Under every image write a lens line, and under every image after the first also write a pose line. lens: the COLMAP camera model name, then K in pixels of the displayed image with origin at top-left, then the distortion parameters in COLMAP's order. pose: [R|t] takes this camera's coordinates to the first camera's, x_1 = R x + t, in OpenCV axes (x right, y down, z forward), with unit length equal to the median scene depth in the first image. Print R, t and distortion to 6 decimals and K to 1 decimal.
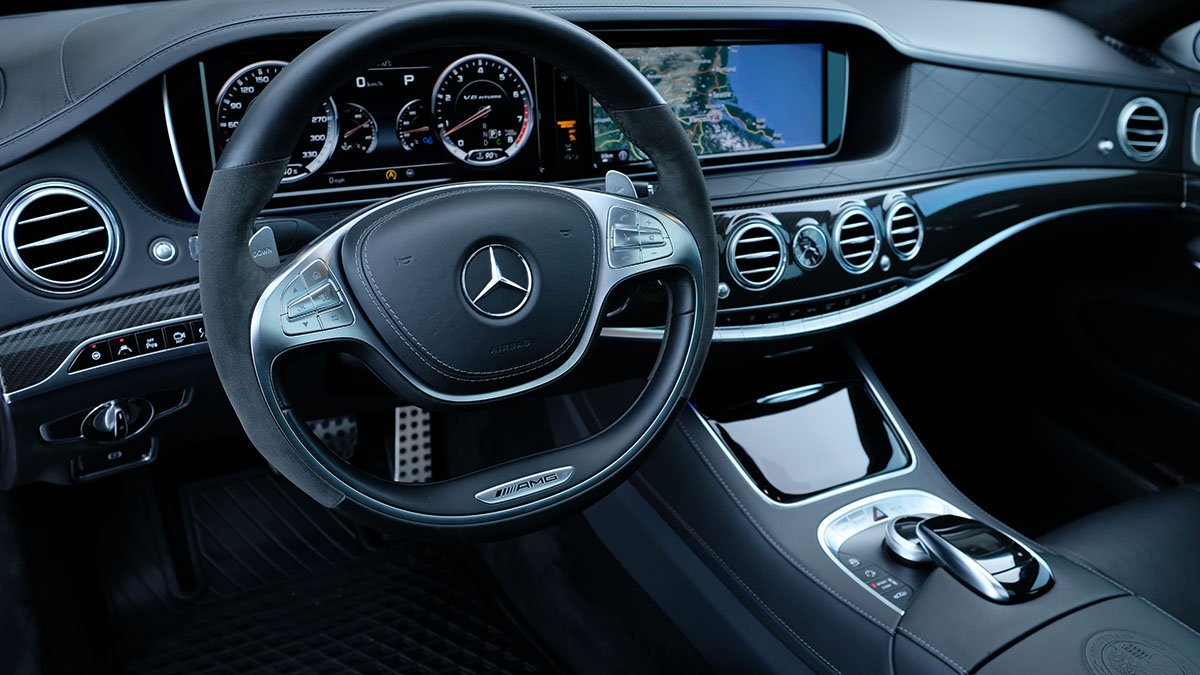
lens RADIAL K [[1002.9, 0, 600.7], [0, 1002.9, 339.3], [0, 0, 1]] dist [-0.019951, -0.022310]
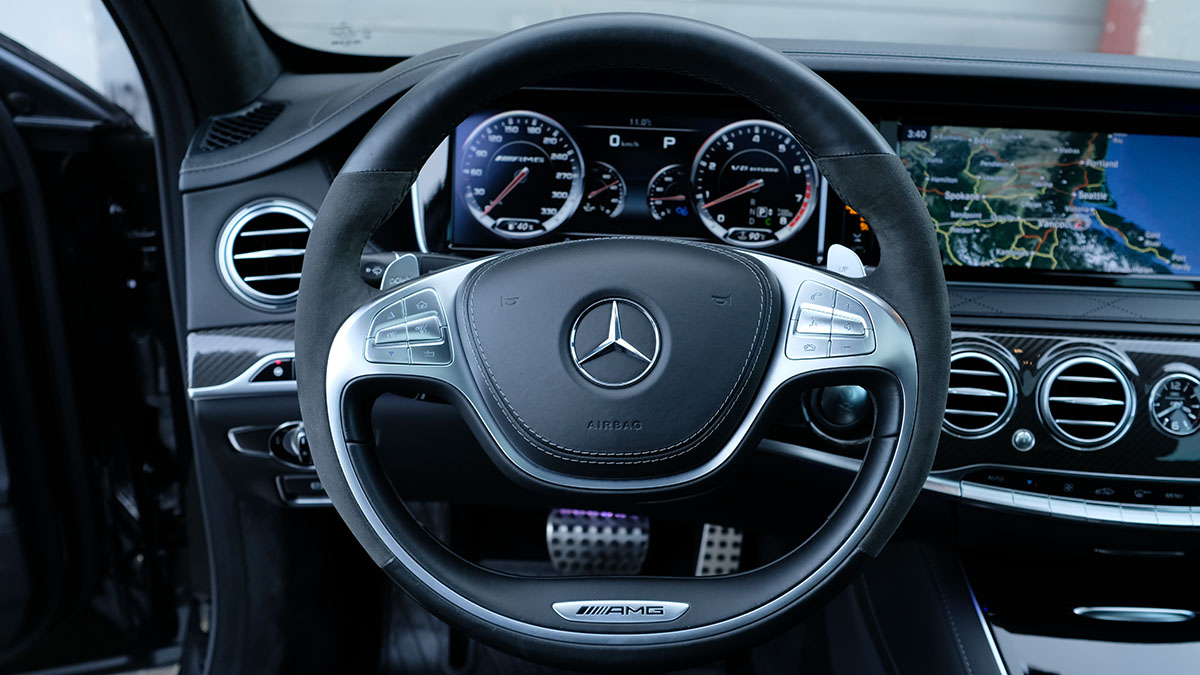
lens RADIAL K [[1002.9, 0, 598.6], [0, 1002.9, 337.8], [0, 0, 1]] dist [-0.019951, -0.022310]
pose [[0.856603, 0.123027, -0.501094, 0.215028], [-0.203638, 0.972933, -0.109240, 0.021622], [0.474092, 0.195617, 0.858470, 0.218828]]
